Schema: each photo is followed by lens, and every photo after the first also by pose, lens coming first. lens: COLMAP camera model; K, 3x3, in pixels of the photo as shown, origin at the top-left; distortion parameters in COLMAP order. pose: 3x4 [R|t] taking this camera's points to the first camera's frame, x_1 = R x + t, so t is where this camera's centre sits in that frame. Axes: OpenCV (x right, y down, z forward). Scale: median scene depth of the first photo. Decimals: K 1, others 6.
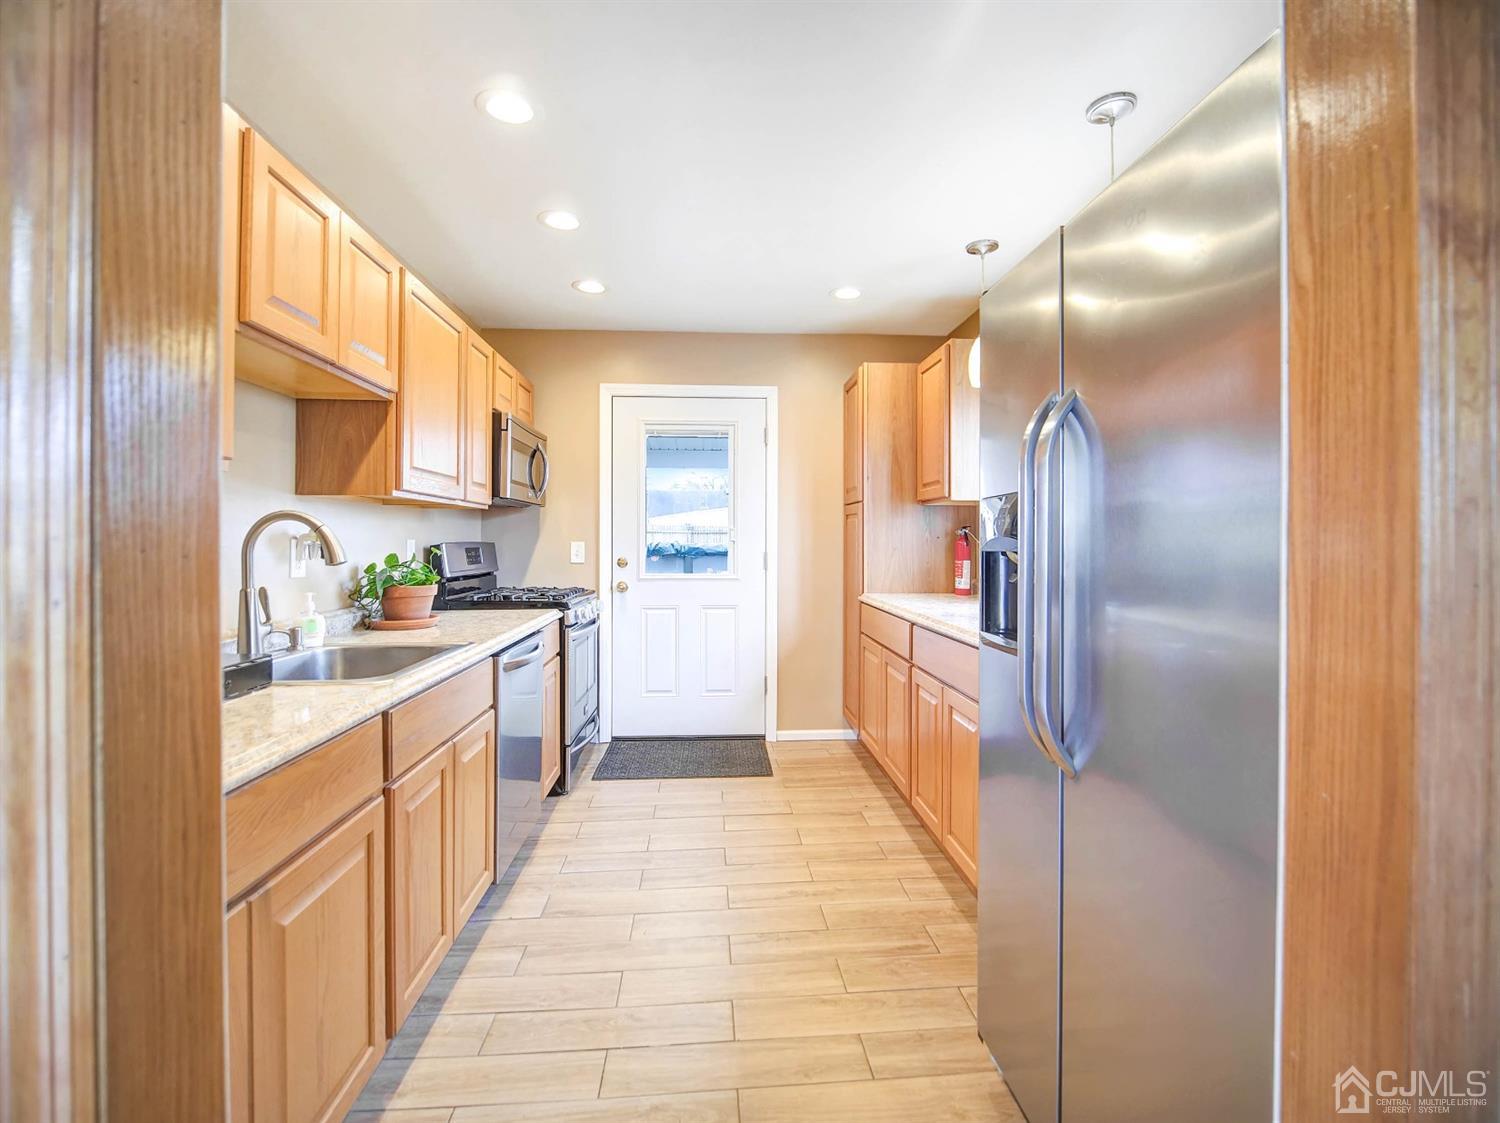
lens RADIAL K [[693.6, 0, 755.5], [0, 693.6, 539.1], [0, 0, 1]] dist [0.000178, -0.004852]
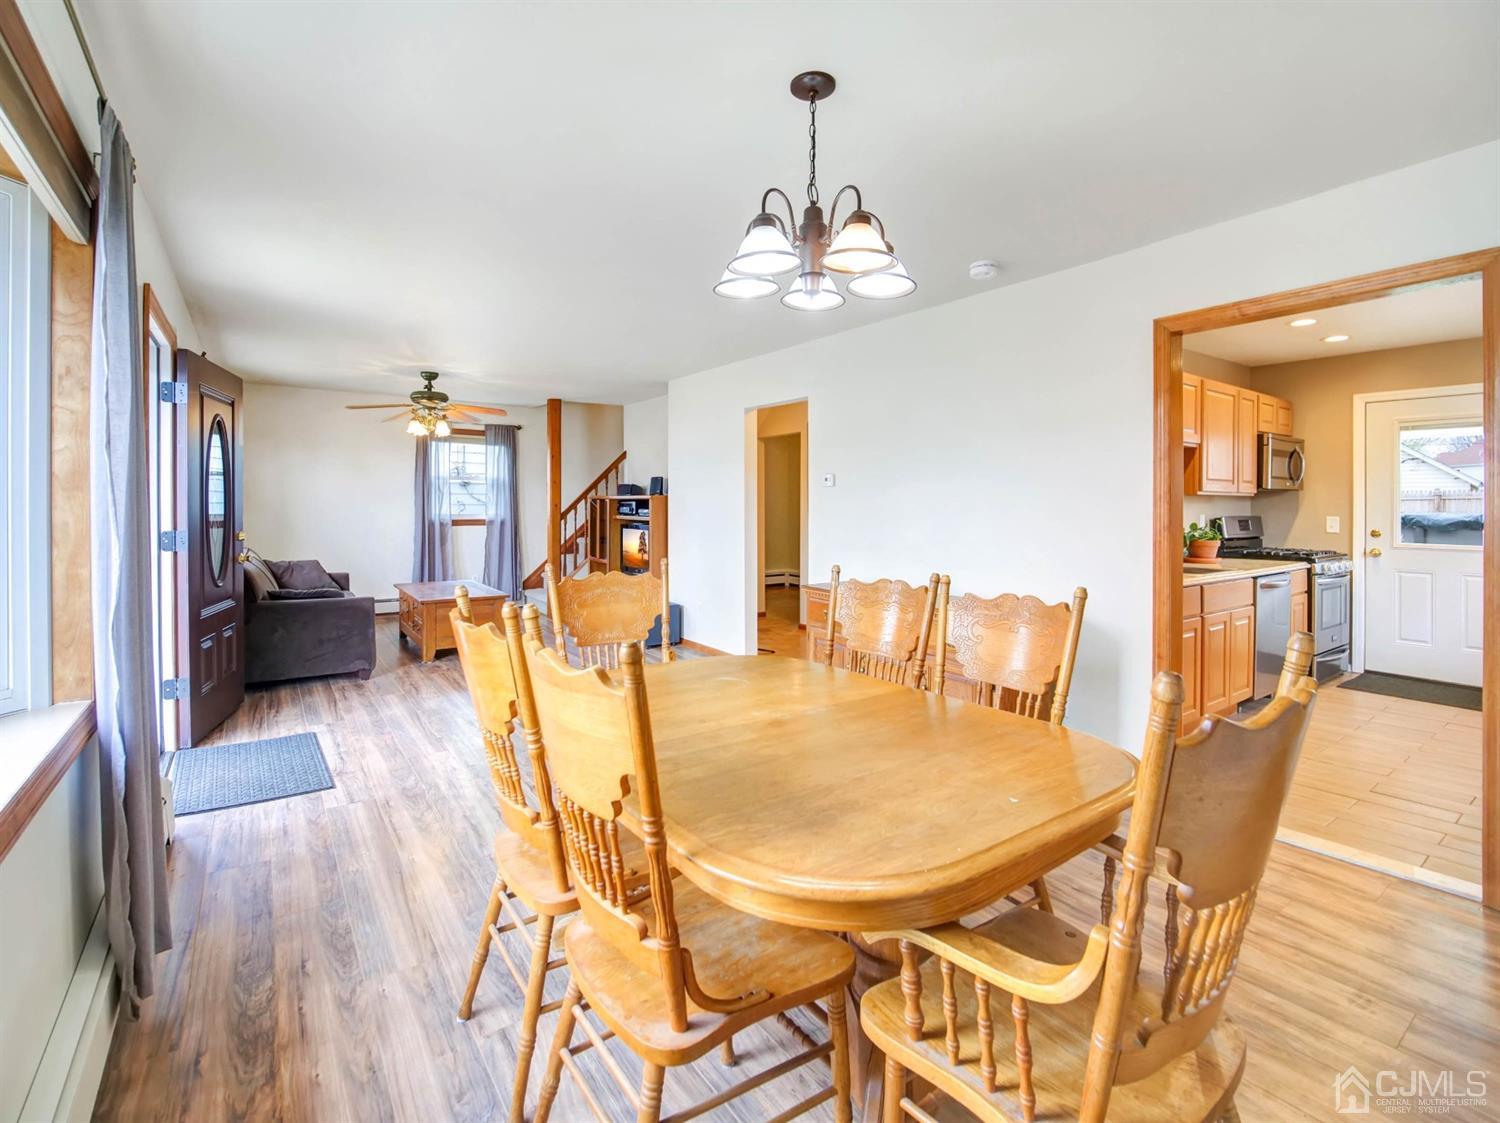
lens RADIAL K [[681.3, 0, 752.9], [0, 681.3, 503.7], [0, 0, 1]] dist [0.000507, -0.014992]
pose [[0.523518, 0.000709, -0.852014, 0.331980], [-0.003139, 0.999994, -0.001096, -0.020181], [0.852009, 0.003248, 0.523517, -0.778797]]
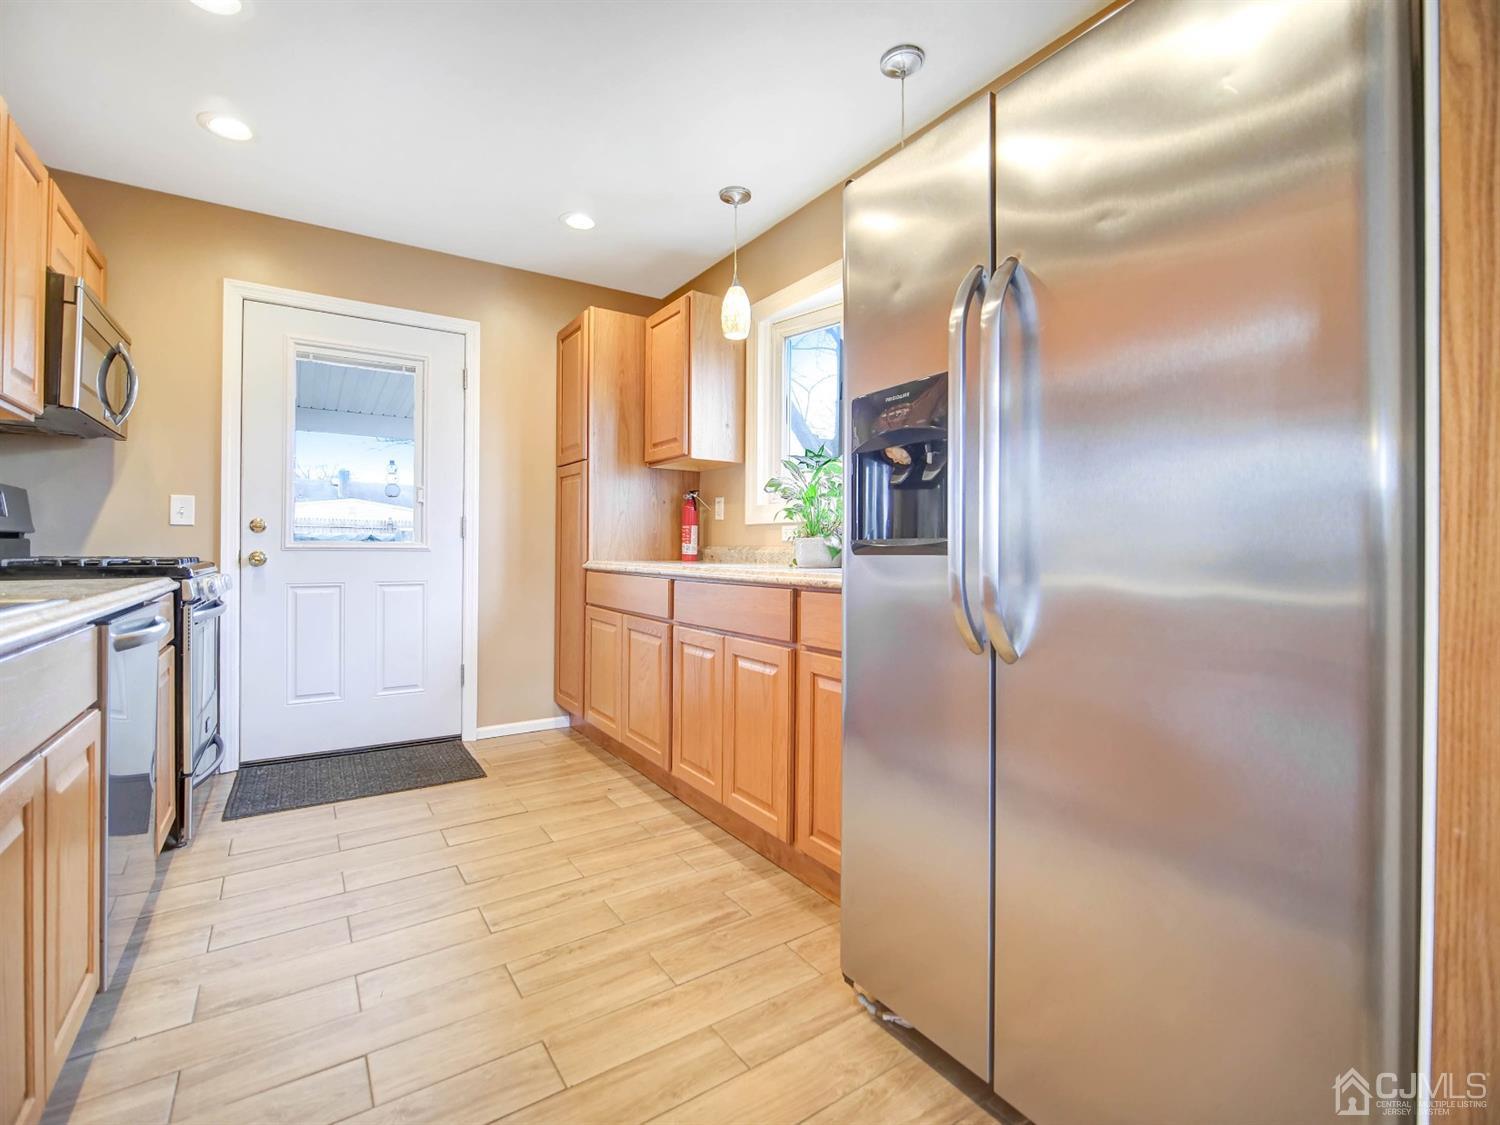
lens RADIAL K [[693.6, 0, 755.5], [0, 693.6, 540.1], [0, 0, 1]] dist [0.000178, -0.004852]
pose [[0.872759, 0.005189, 0.488124, -0.113668], [-0.003673, 0.999985, -0.004062, 0.064272], [-0.488138, 0.001752, 0.872765, 0.120746]]
